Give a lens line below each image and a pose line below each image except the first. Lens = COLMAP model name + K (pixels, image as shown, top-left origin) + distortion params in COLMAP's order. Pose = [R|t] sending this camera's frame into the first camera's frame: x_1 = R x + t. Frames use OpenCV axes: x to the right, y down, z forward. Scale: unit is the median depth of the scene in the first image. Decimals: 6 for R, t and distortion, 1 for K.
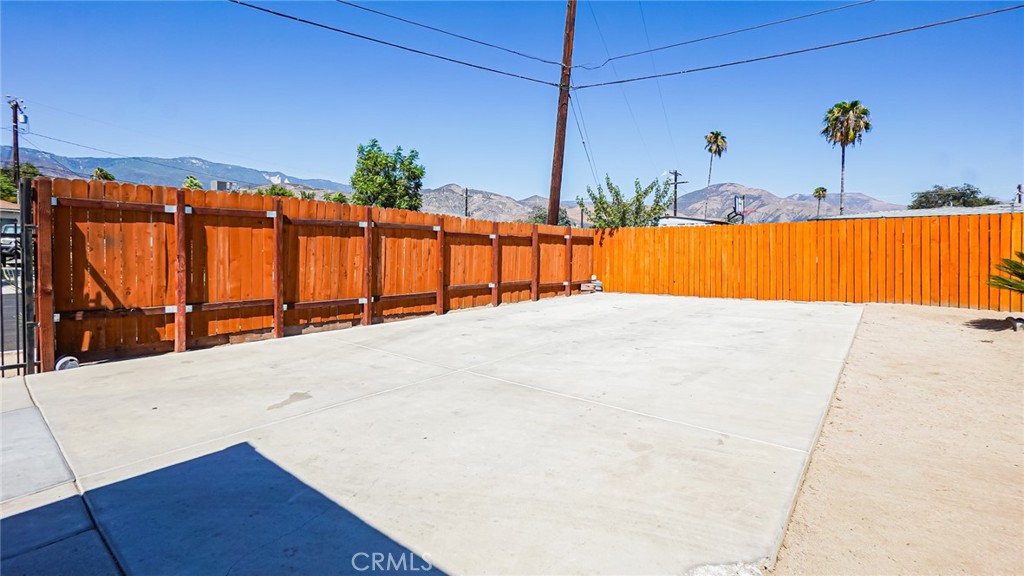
lens RADIAL K [[471.5, 0, 491.3], [0, 471.5, 254.9], [0, 0, 1]] dist [0.002881, 0.000866]
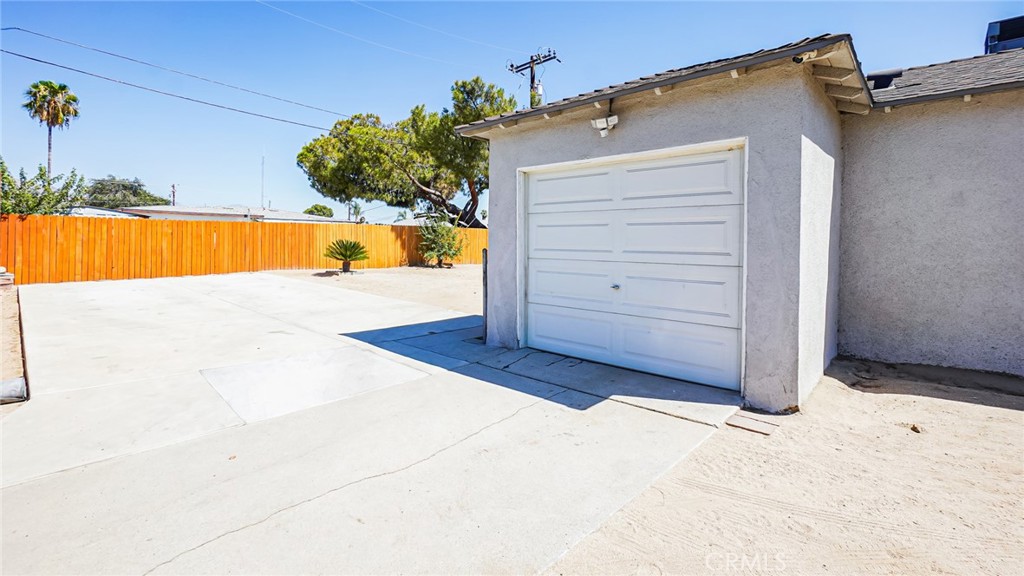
lens RADIAL K [[459.4, 0, 512.1], [0, 459.4, 243.3], [0, 0, 1]] dist [0.001504, 0.000029]
pose [[0.041980, -0.010211, 0.999066, -0.606913], [-0.006402, 0.999924, 0.010489, -0.016514], [-0.999098, -0.006836, 0.041911, 0.012270]]
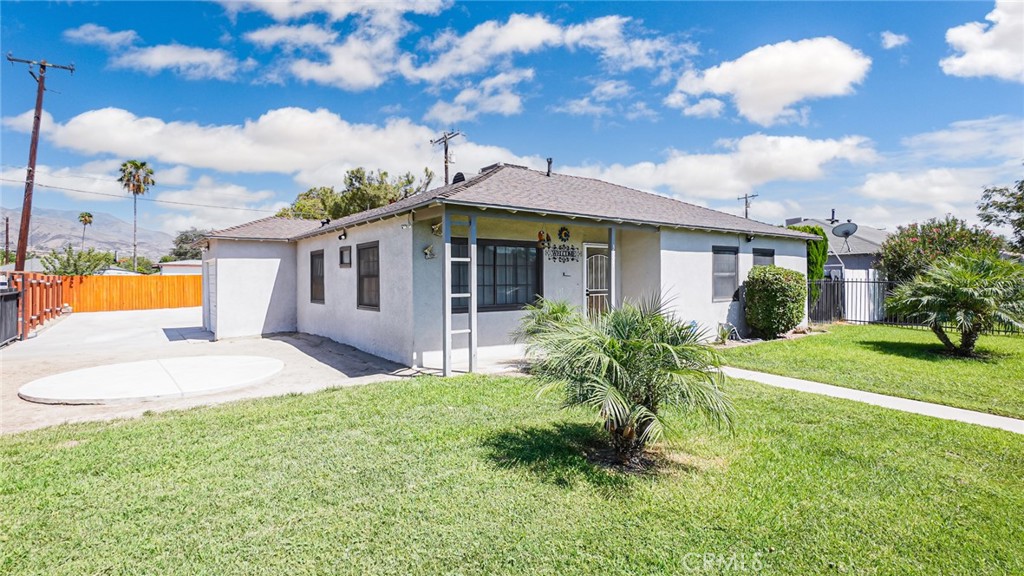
lens RADIAL K [[507.9, 0, 512.0], [0, 507.9, 288.0], [0, 0, 1]] dist [-0.000976, -0.000207]
pose [[0.231780, -0.027962, 0.972366, -1.173615], [0.010615, 0.999600, 0.026215, -0.042450], [-0.972710, 0.004246, 0.231984, -0.959791]]
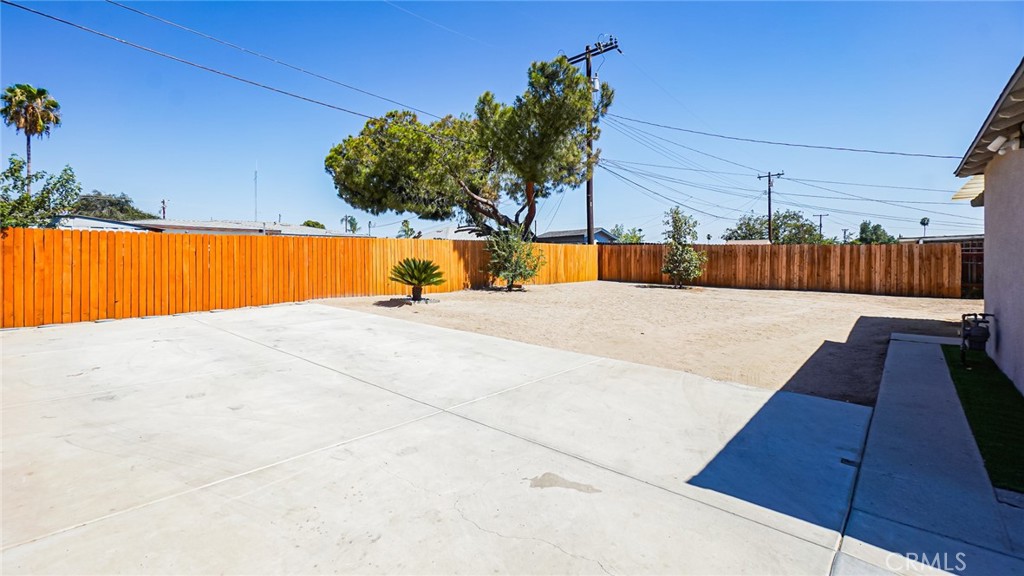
lens RADIAL K [[451.9, 0, 508.0], [0, 451.9, 263.2], [0, 0, 1]] dist [0.000302, 0.000450]
pose [[0.019208, -0.021490, 0.999585, -0.329354], [0.002356, 0.999767, 0.021448, -0.020359], [-0.999813, 0.001943, 0.019254, 0.303398]]
